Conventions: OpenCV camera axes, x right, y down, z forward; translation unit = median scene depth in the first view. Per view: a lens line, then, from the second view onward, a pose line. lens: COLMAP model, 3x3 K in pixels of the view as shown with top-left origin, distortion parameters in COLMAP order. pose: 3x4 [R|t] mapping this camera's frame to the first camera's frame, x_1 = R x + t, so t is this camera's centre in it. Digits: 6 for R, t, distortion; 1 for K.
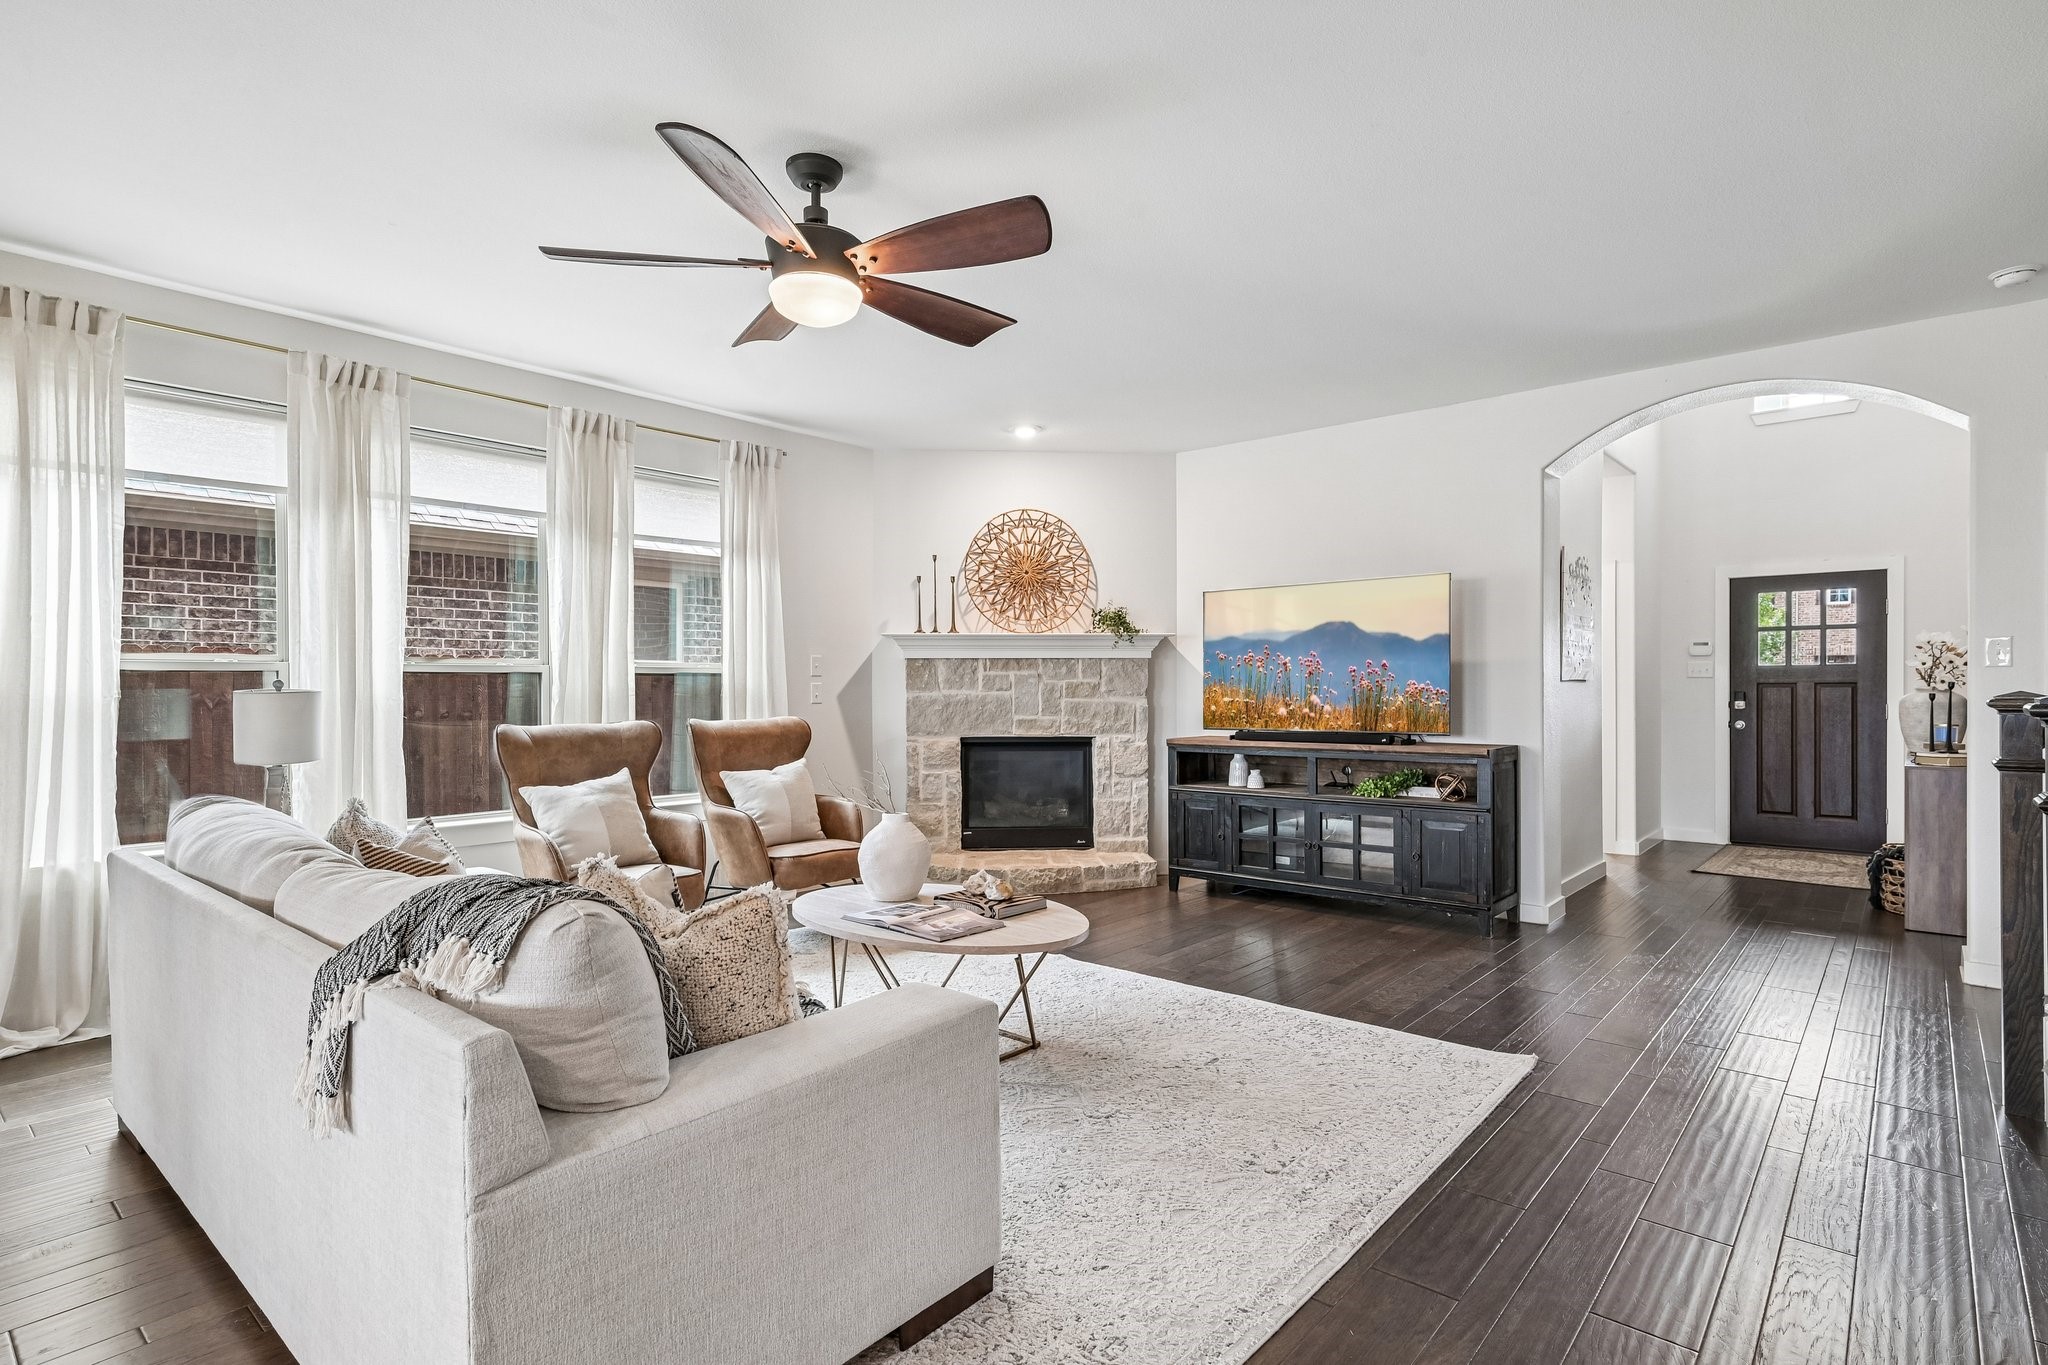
lens RADIAL K [[1031.0, 0, 1028.7], [0, 1031.0, 687.1], [0, 0, 1]] dist [0.018884, 0.000284]
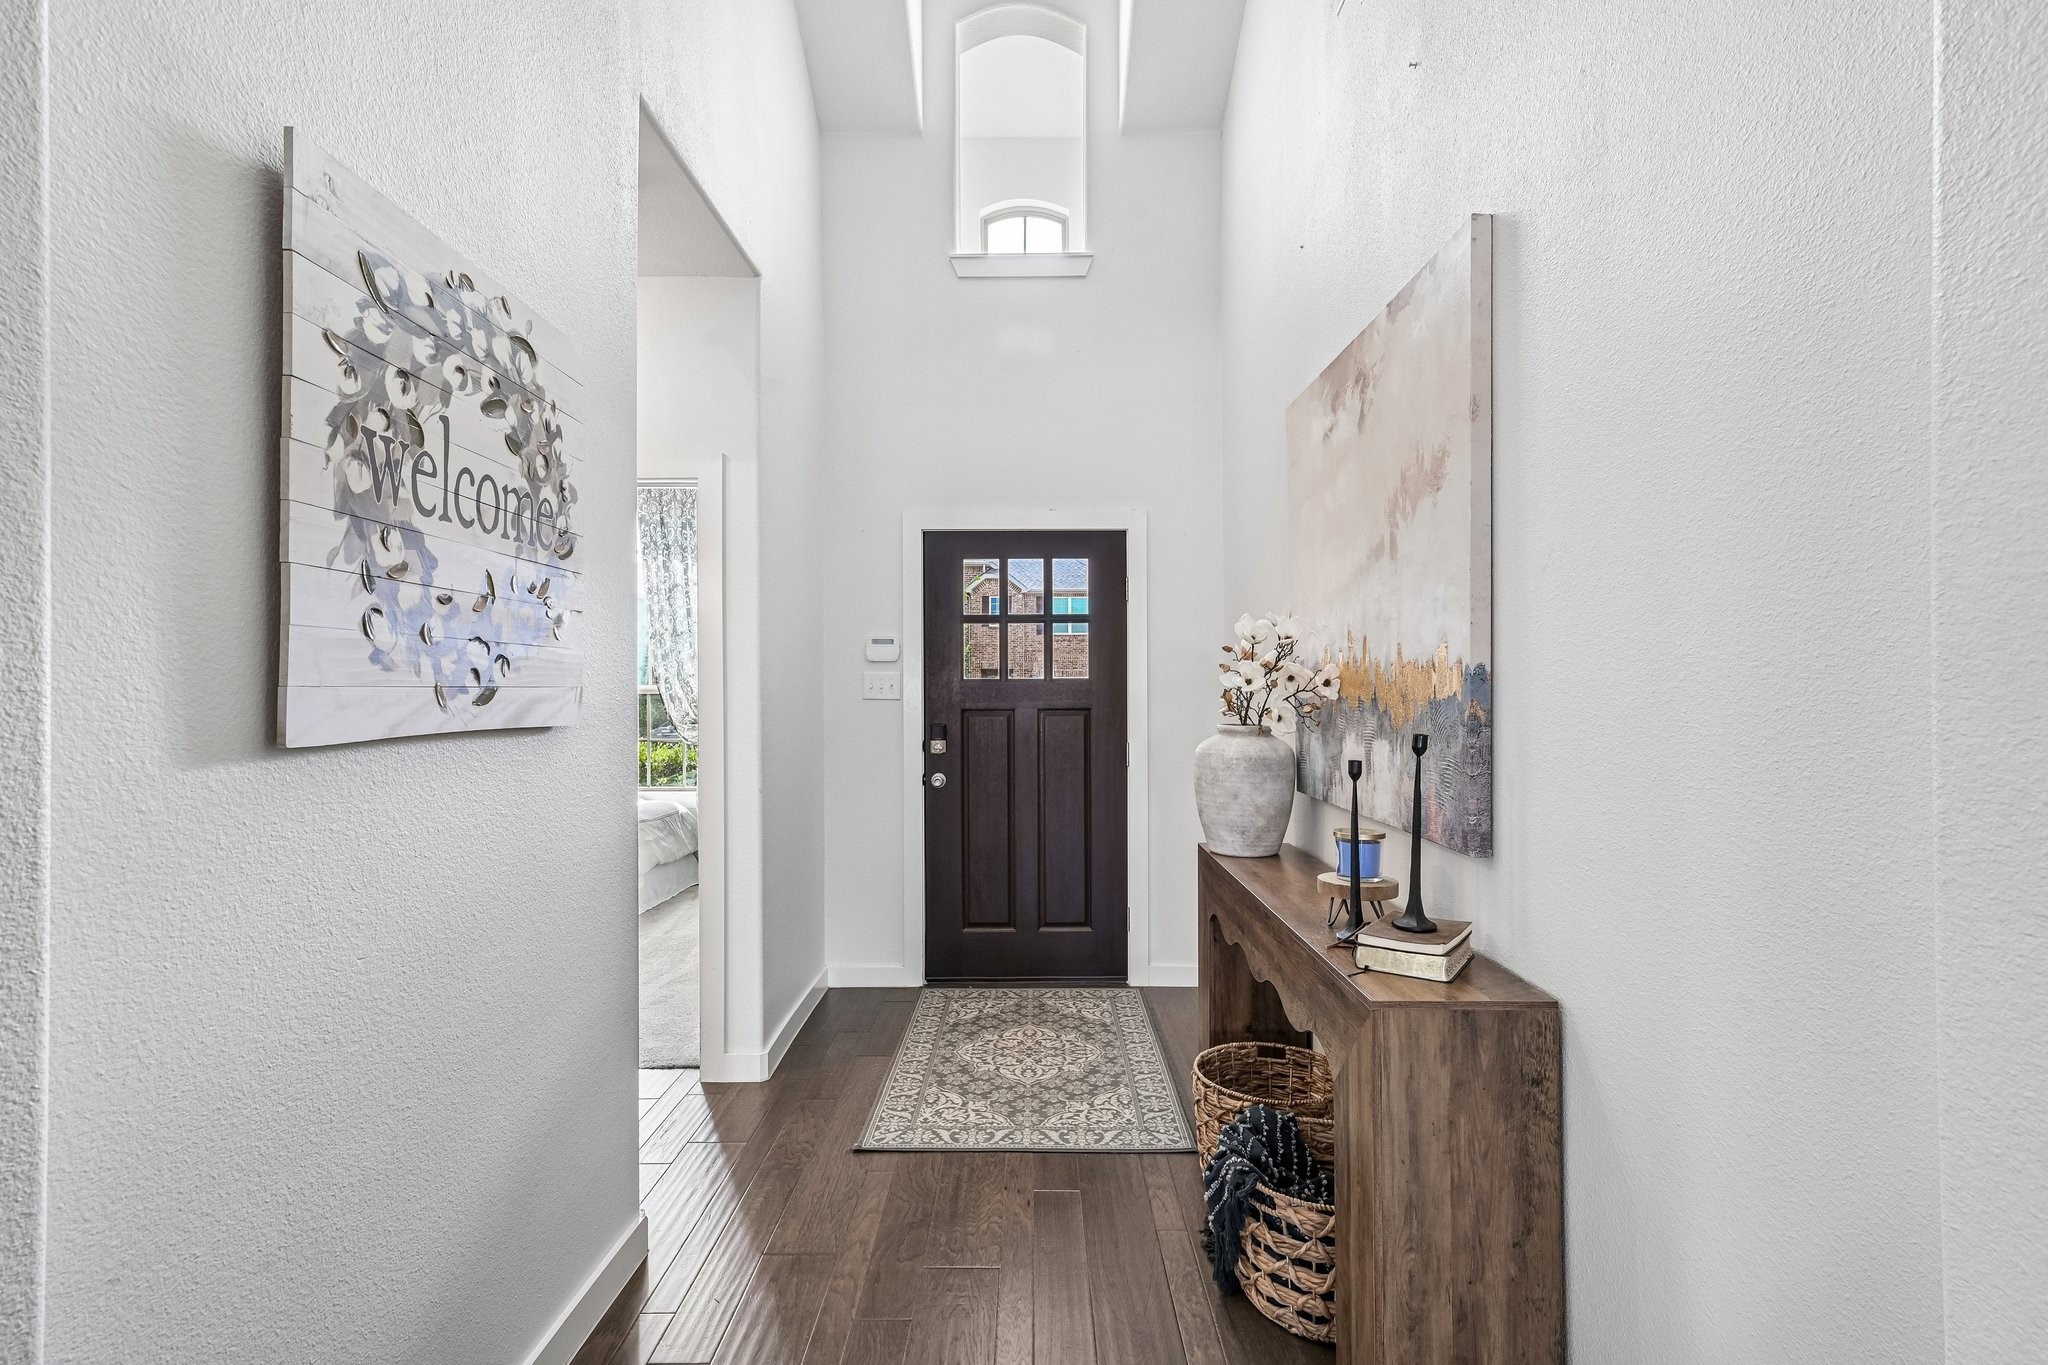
lens RADIAL K [[961.9, 0, 1024.0], [0, 961.9, 682.5], [0, 0, 1]] dist [0.003217, 0.000354]
pose [[0.765091, 0.002391, 0.643918, 0.456020], [0.004995, 0.999941, -0.009648, -0.017130], [-0.643903, 0.010598, 0.765033, 0.679994]]
